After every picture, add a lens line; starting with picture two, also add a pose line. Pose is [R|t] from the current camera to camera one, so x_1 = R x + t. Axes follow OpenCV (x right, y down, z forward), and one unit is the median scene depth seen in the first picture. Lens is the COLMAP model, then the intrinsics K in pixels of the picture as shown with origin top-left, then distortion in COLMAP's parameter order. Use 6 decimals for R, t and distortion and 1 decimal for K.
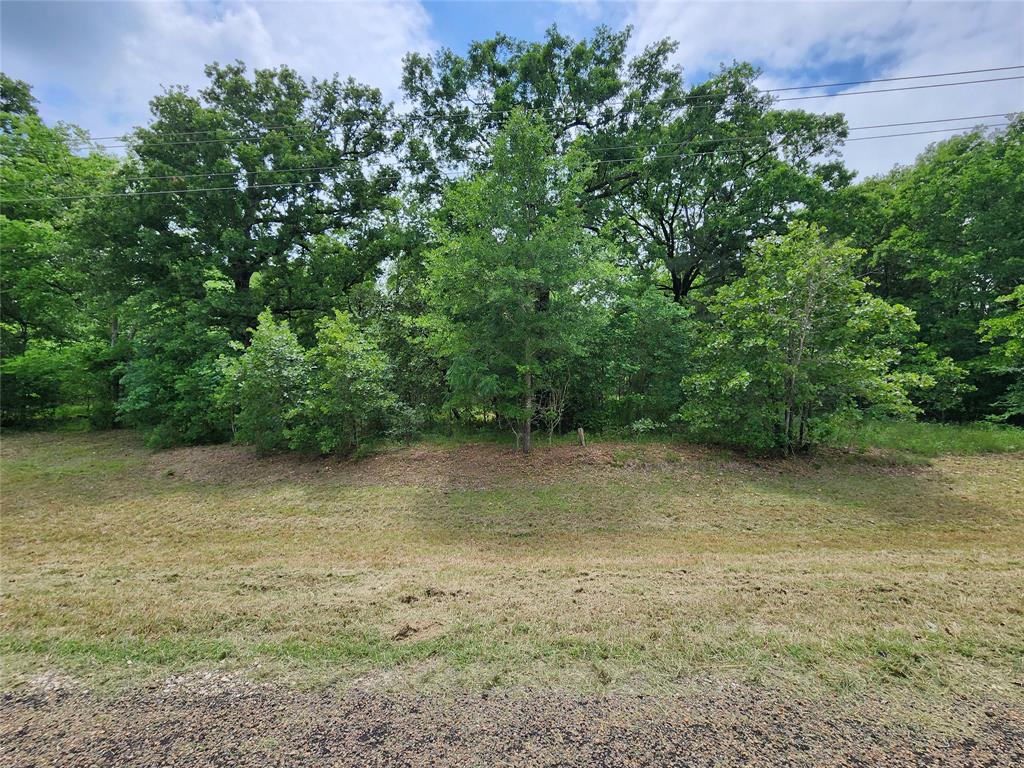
lens RADIAL K [[412.8, 0, 512.1], [0, 412.8, 384.7], [0, 0, 1]] dist [0.008785, -0.000191]
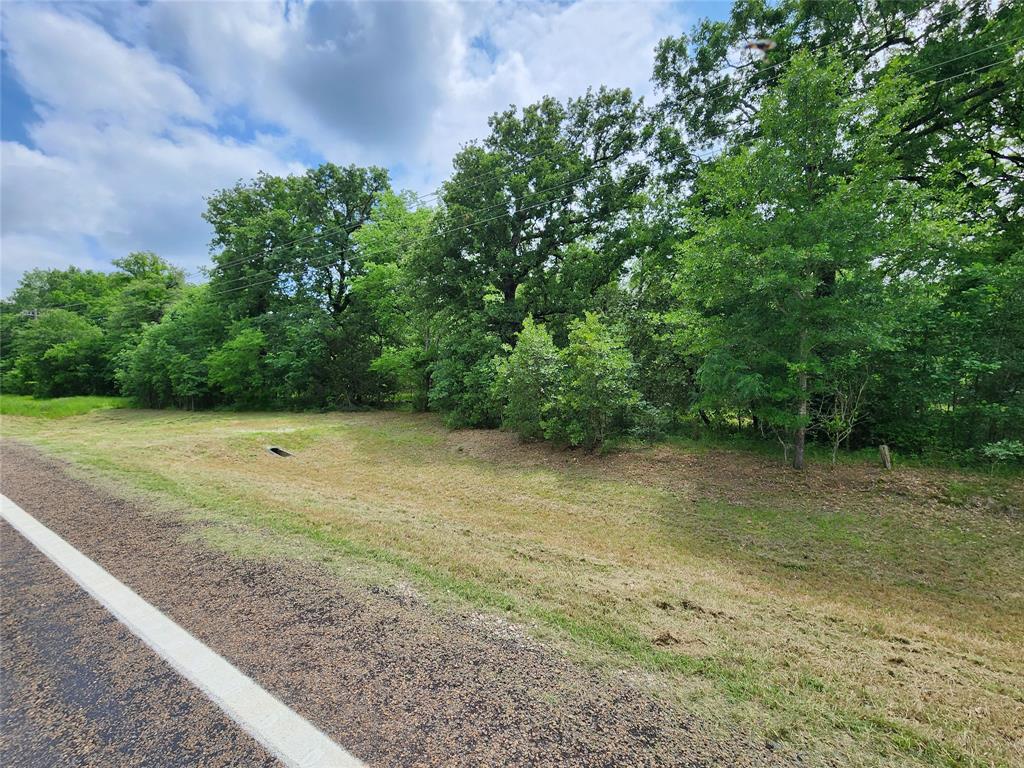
lens RADIAL K [[412.8, 0, 511.8], [0, 412.8, 384.6], [0, 0, 1]] dist [0.008785, -0.000191]
pose [[0.863128, 0.023045, -0.504459, -0.049085], [-0.020648, 0.999733, 0.010343, -0.000524], [0.504563, 0.001489, 0.863374, -0.010256]]
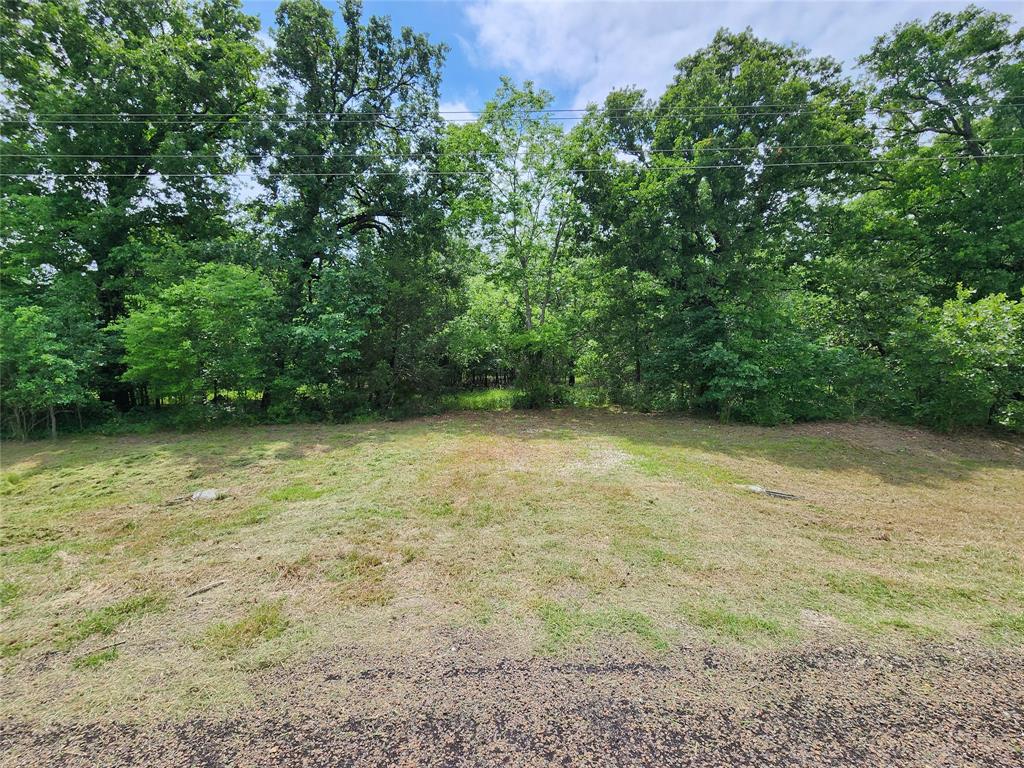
lens RADIAL K [[412.8, 0, 517.6], [0, 412.8, 386.0], [0, 0, 1]] dist [0.008785, -0.000191]
pose [[0.999710, 0.009123, 0.022280, -1.312318], [-0.009984, 0.999194, 0.038872, 0.021885], [-0.021907, -0.039083, 0.998996, 0.044985]]
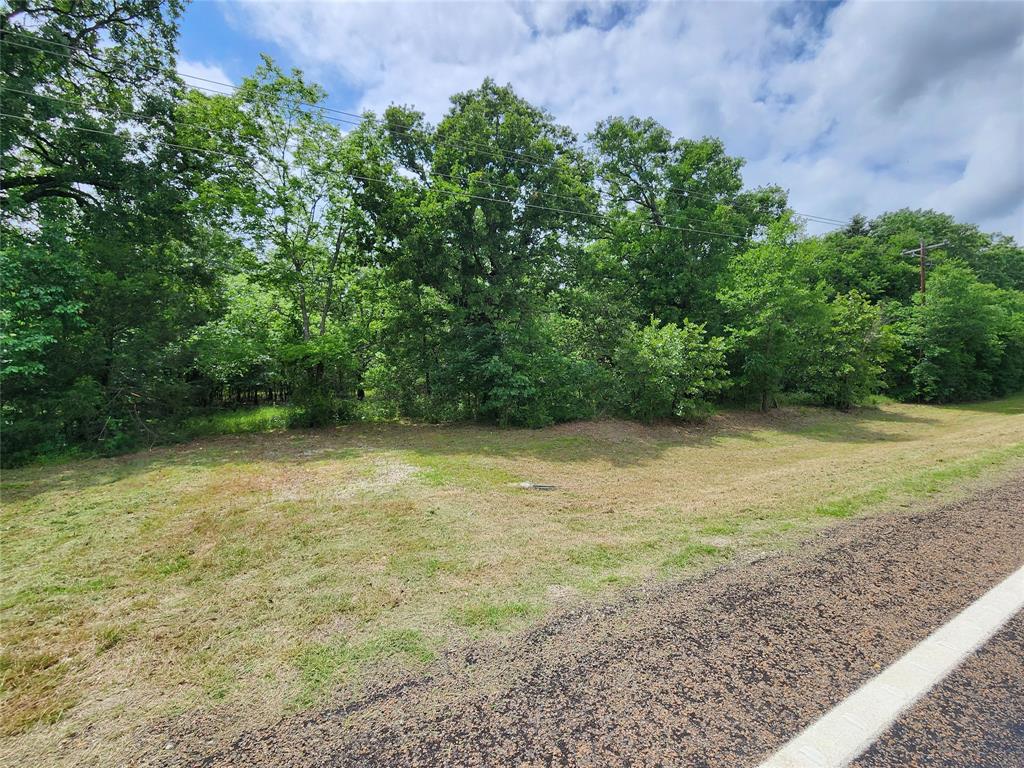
lens RADIAL K [[412.8, 0, 510.1], [0, 412.8, 385.3], [0, 0, 1]] dist [0.008785, -0.000191]
pose [[0.886982, -0.015207, 0.461554, -1.285728], [0.011100, 0.999871, 0.011611, 0.017682], [-0.461671, -0.005176, 0.887036, 0.037927]]
